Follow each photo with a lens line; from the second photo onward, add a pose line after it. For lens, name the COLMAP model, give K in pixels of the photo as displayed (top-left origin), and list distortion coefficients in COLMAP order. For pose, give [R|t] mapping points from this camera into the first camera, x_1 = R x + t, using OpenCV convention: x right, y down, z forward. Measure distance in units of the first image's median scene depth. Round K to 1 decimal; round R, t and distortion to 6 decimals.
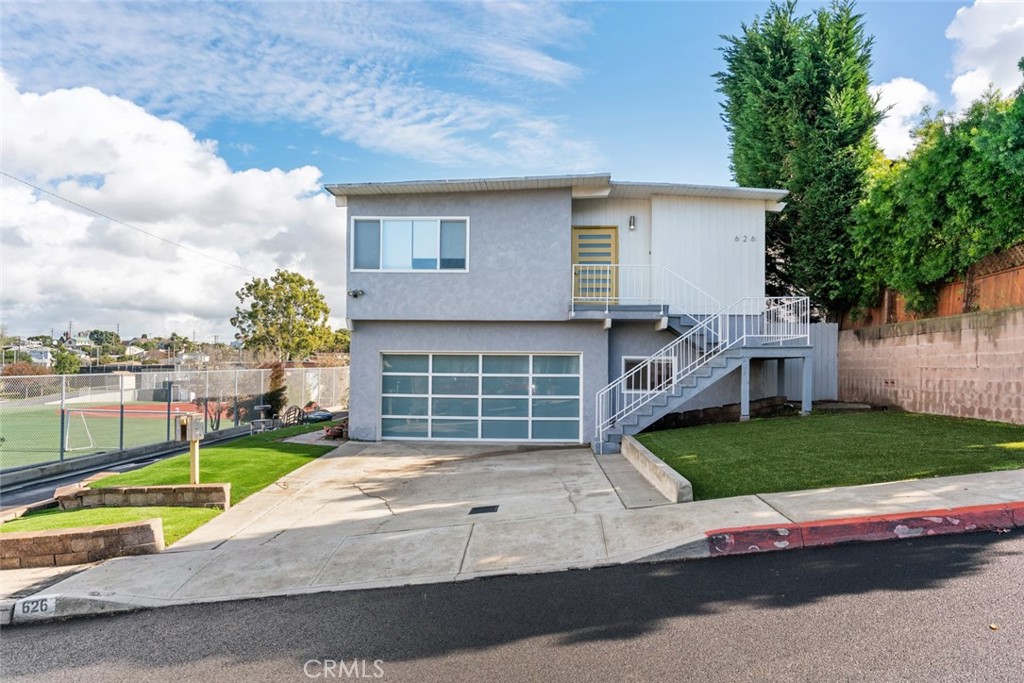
lens RADIAL K [[675.5, 0, 537.1], [0, 675.5, 379.6], [0, 0, 1]] dist [0.003908, 0.007451]
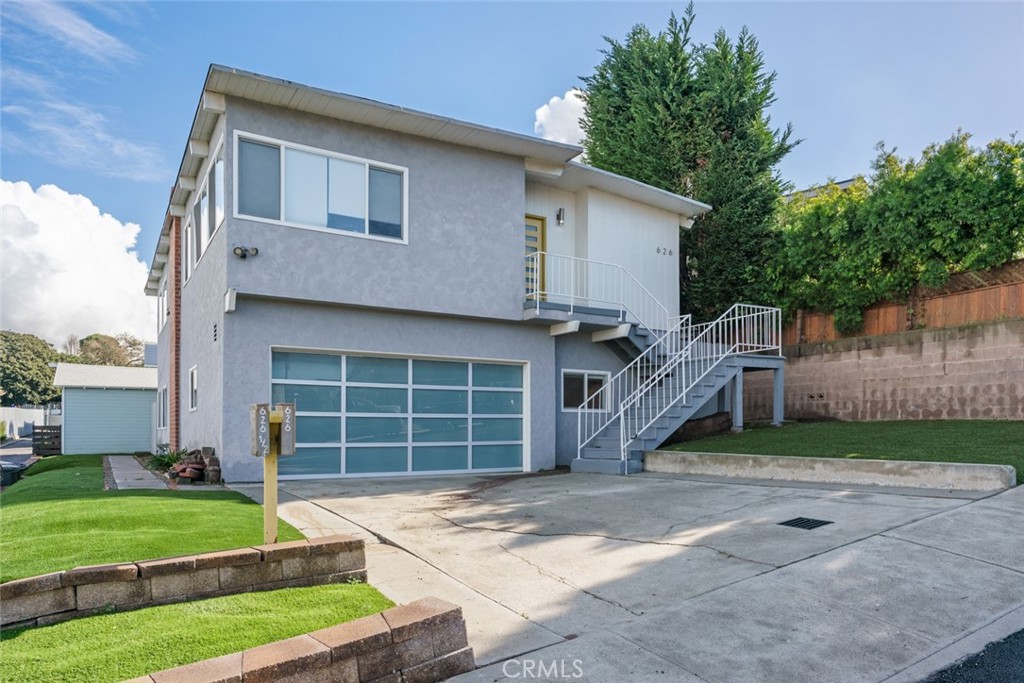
lens RADIAL K [[700.6, 0, 546.8], [0, 700.6, 432.0], [0, 0, 1]] dist [0.001299, 0.026181]
pose [[0.817556, -0.013595, 0.575688, -0.419077], [0.017302, 0.999850, -0.000960, 0.048371], [-0.575589, 0.010745, 0.817669, 0.293330]]
